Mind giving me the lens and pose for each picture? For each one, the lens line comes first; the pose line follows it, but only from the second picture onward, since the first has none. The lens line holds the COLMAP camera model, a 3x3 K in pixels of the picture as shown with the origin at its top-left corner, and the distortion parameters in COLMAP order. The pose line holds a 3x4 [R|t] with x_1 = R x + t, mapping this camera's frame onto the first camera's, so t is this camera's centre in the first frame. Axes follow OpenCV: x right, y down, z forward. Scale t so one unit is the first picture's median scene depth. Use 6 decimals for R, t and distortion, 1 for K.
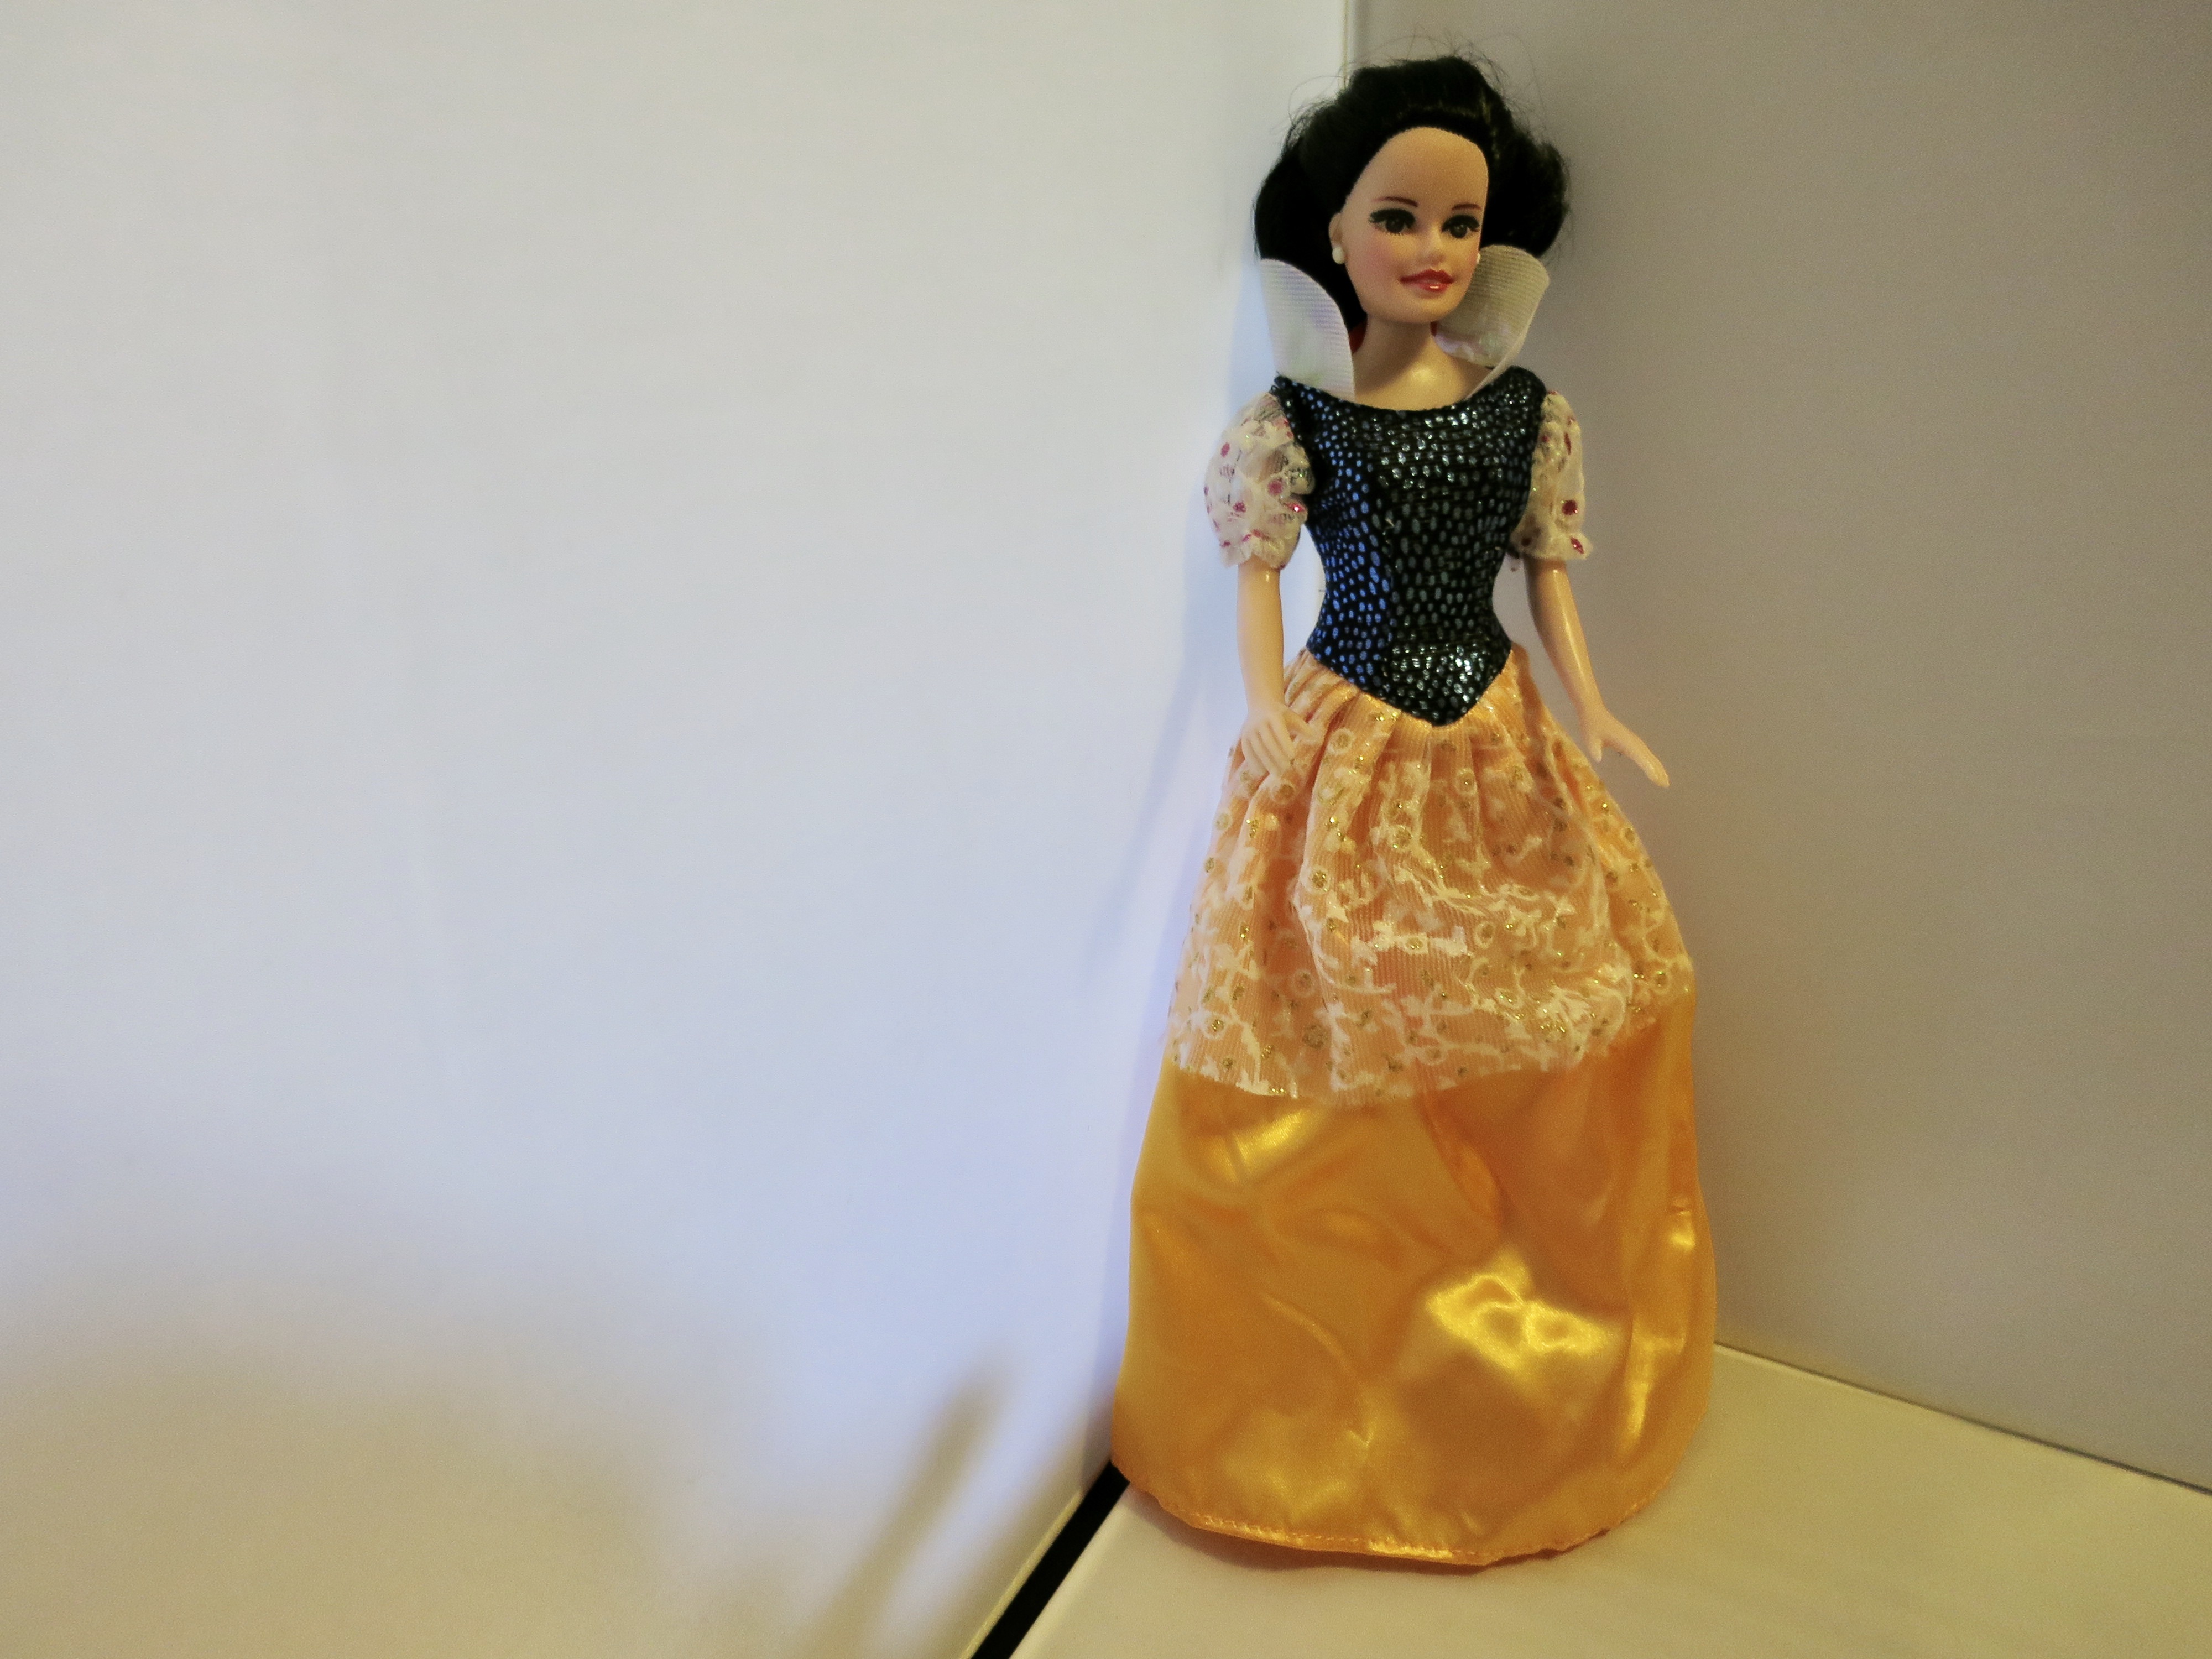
lens RADIAL K [[1525.2, 0, 1108.3], [0, 1525.2, 825.7], [0, 0, 1]] dist [-0.034480, 0.003926]
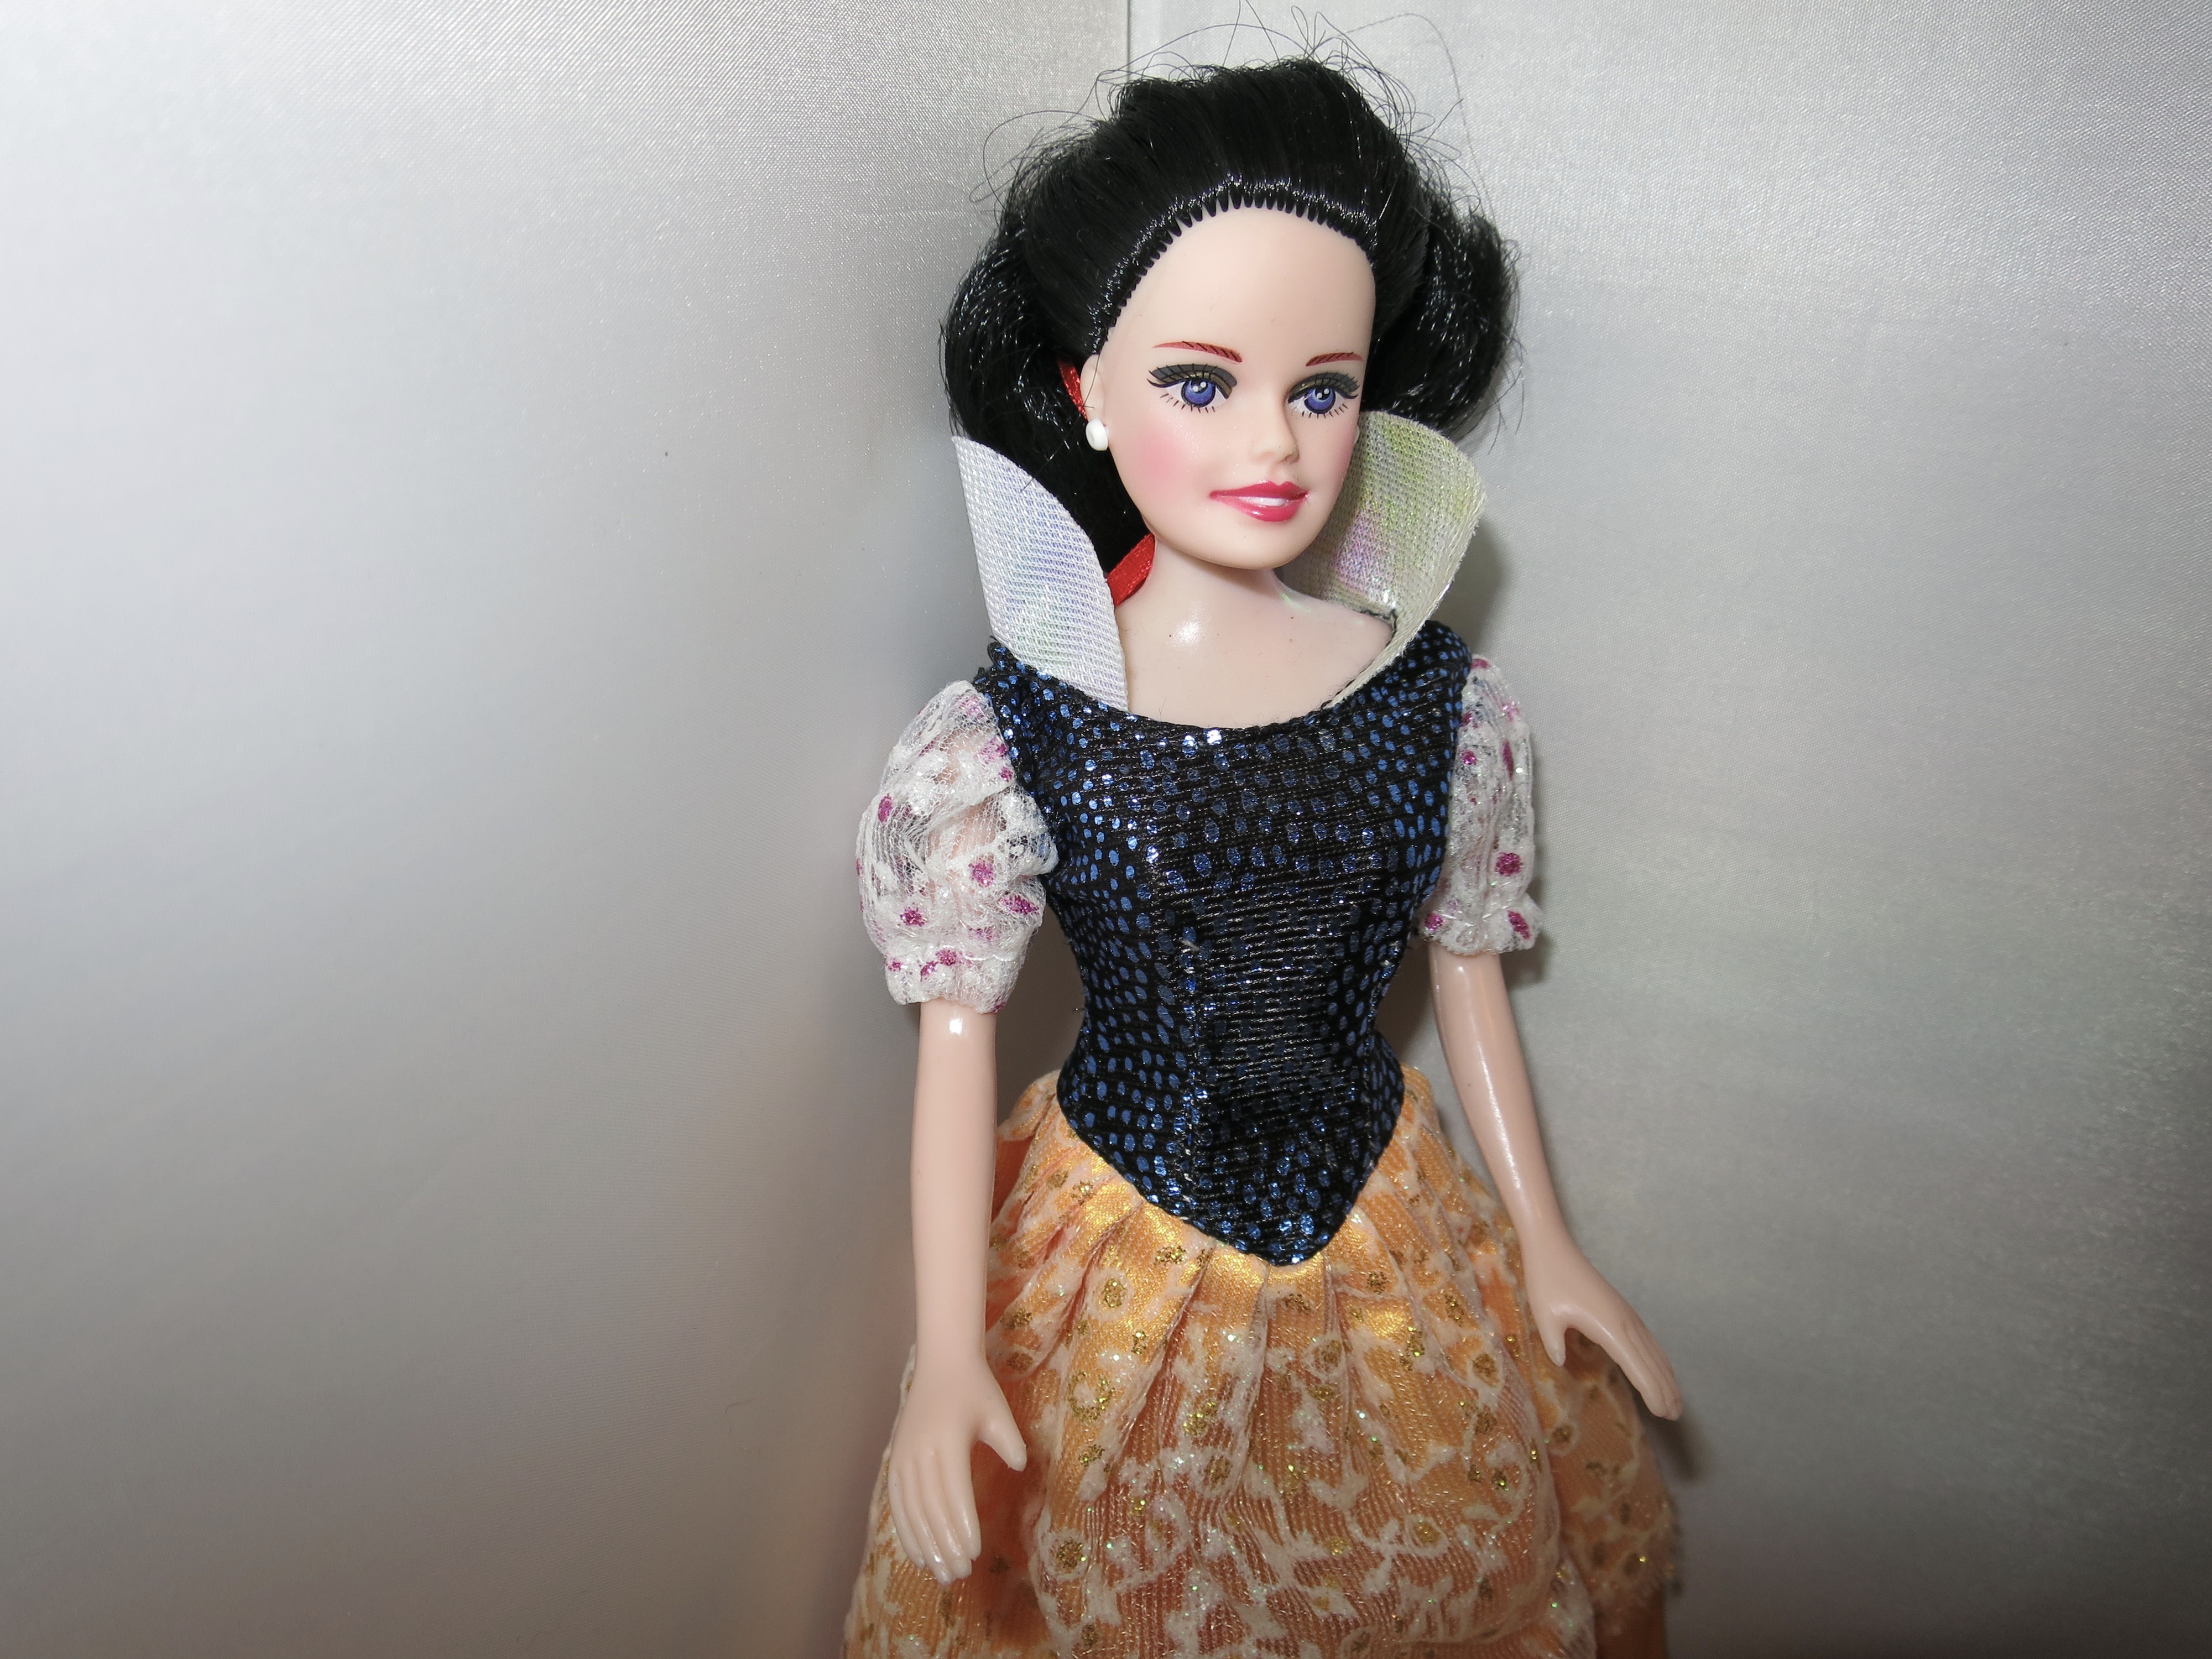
lens RADIAL K [[1525.2, 0, 1090.6], [0, 1525.2, 841.3], [0, 0, 1]] dist [-0.034480, 0.003926]
pose [[0.997217, -0.009901, 0.073890, 0.107809], [0.005549, 0.998250, 0.058872, -0.263258], [-0.074343, -0.058298, 0.995527, 0.455495]]
